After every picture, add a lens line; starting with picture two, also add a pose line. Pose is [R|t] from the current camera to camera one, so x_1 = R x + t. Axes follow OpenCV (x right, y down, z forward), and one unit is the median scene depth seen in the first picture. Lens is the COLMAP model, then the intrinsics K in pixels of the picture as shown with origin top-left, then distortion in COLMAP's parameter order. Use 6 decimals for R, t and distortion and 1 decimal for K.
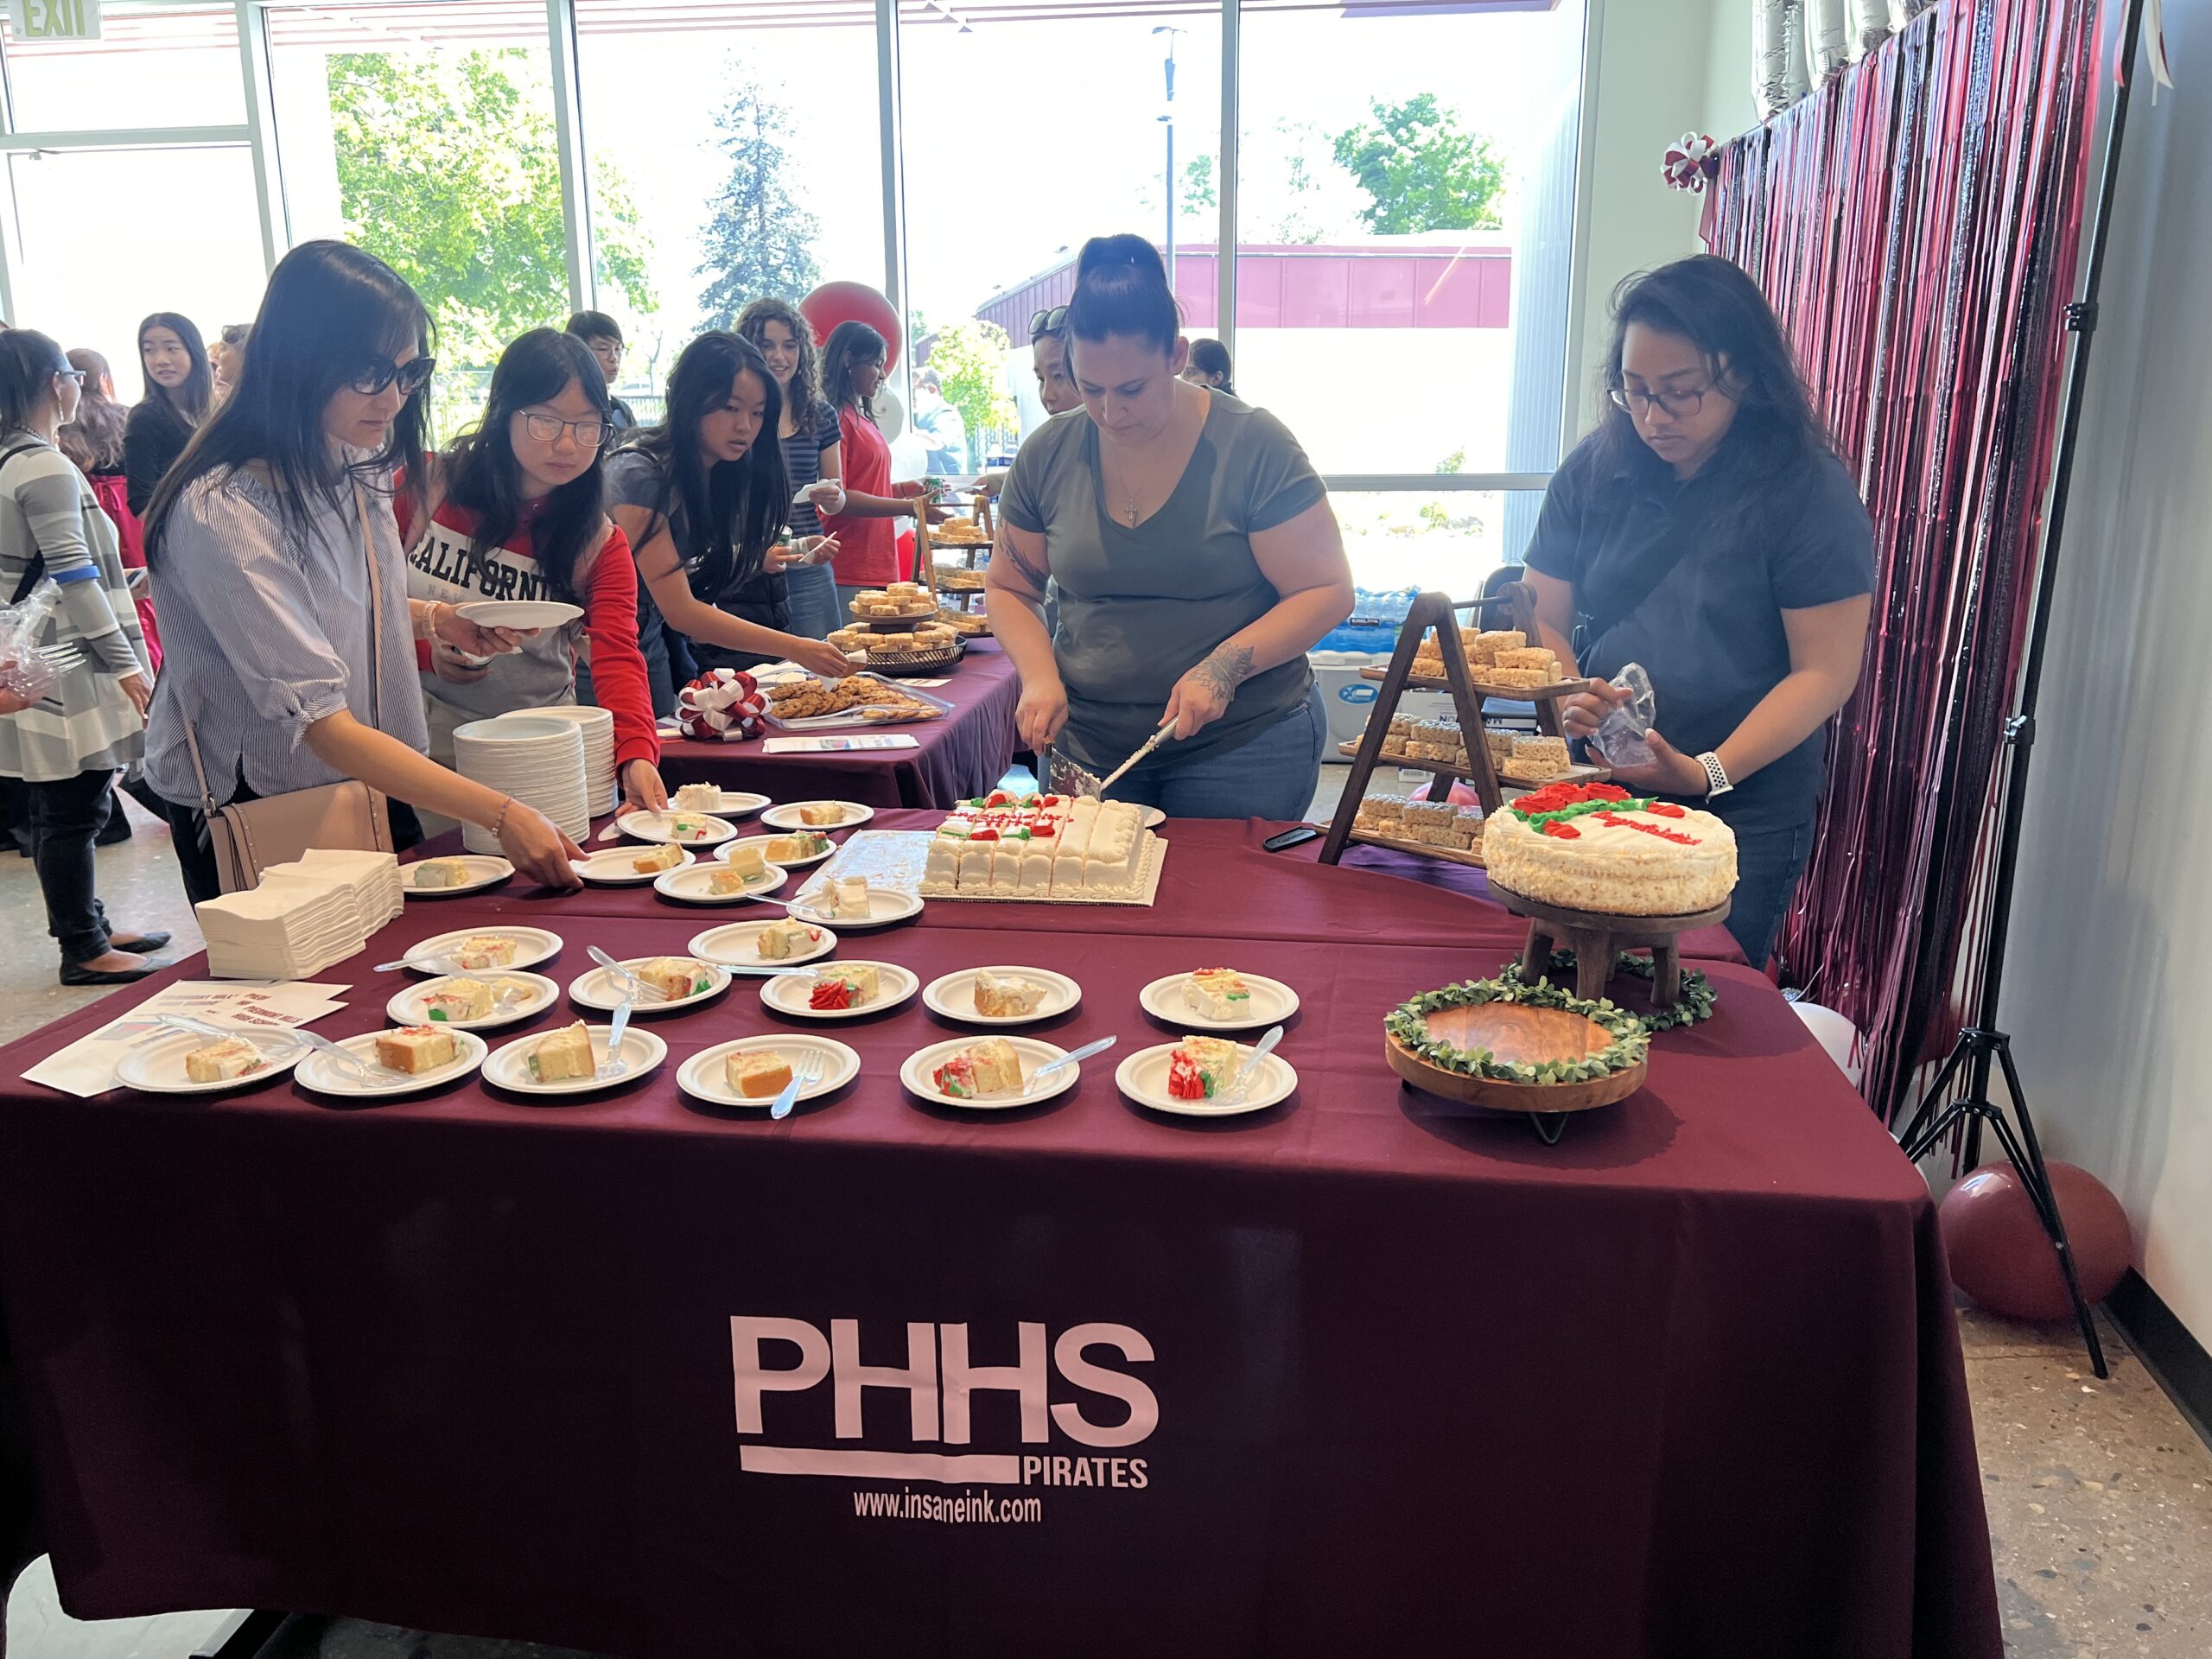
lens RADIAL K [[1723.3, 0, 1106.0], [0, 1723.3, 829.5], [0, 0, 1]] dist [0.040855, -0.040973]
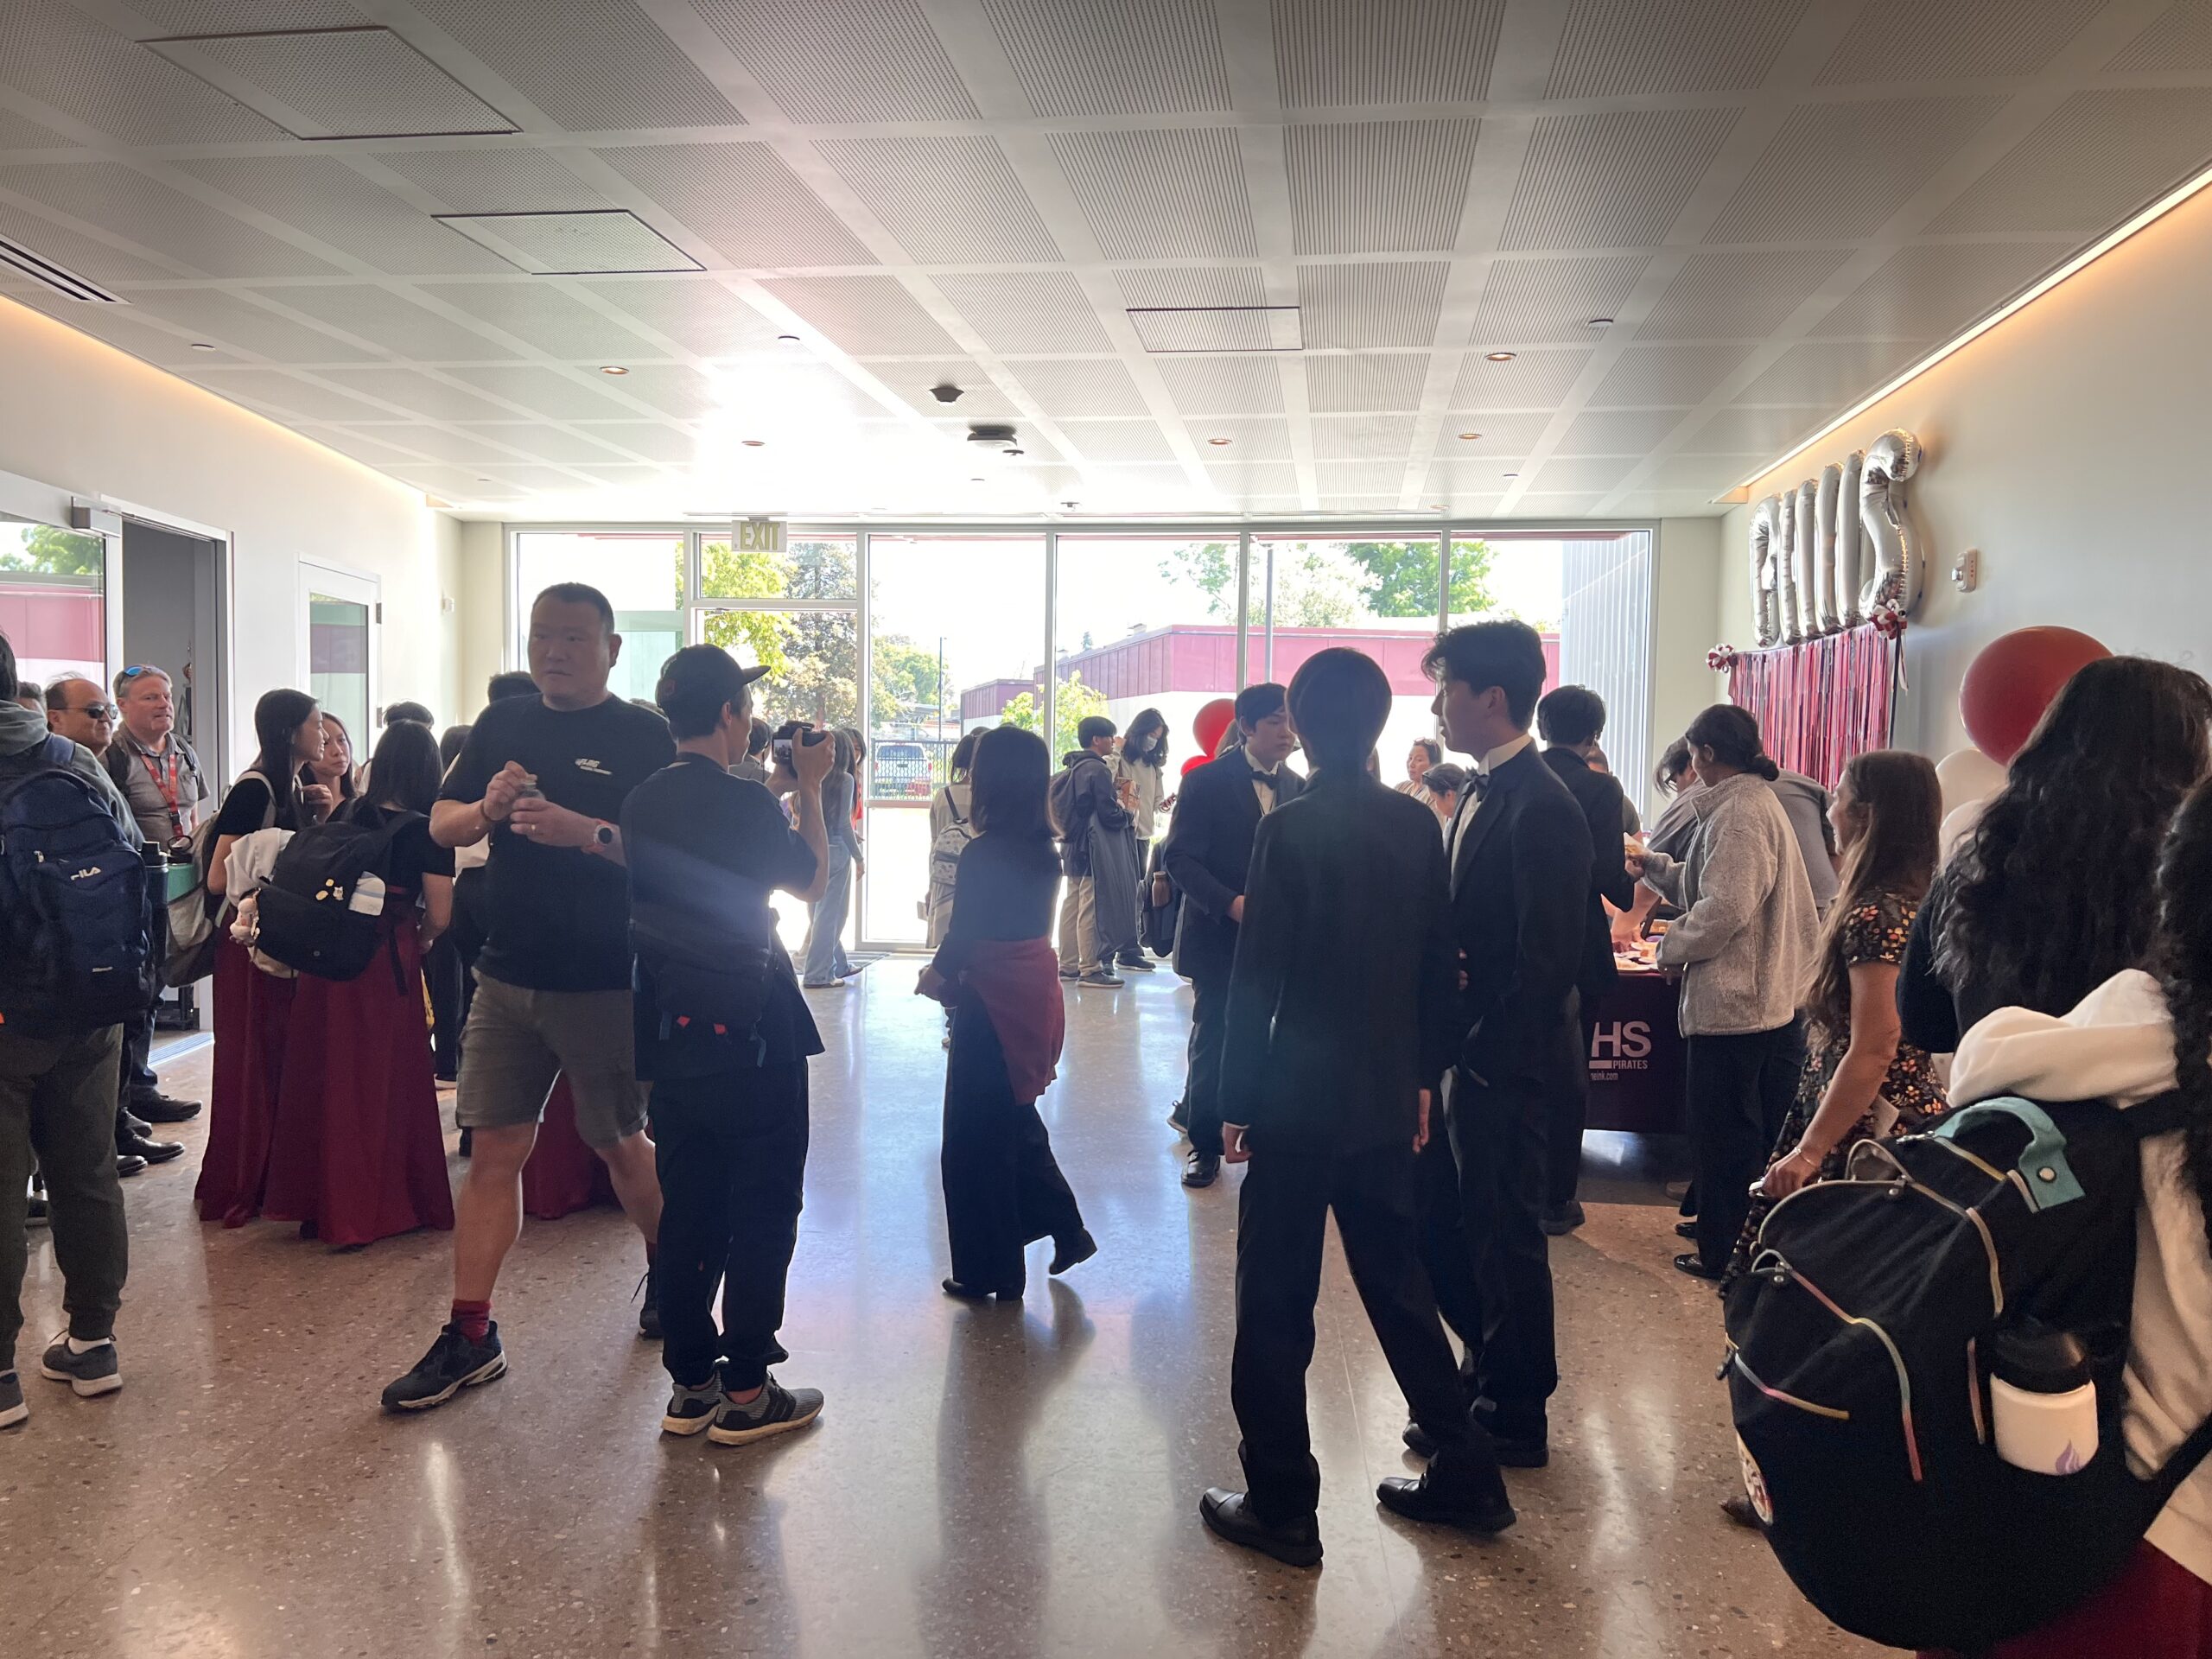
lens RADIAL K [[1723.3, 0, 1106.0], [0, 1723.3, 829.5], [0, 0, 1]] dist [0.040855, -0.040973]
pose [[0.999748, 0.017781, 0.013714, -0.420181], [-0.014833, 0.981452, -0.191135, 0.209963], [-0.016858, 0.190884, 0.981468, -0.959569]]
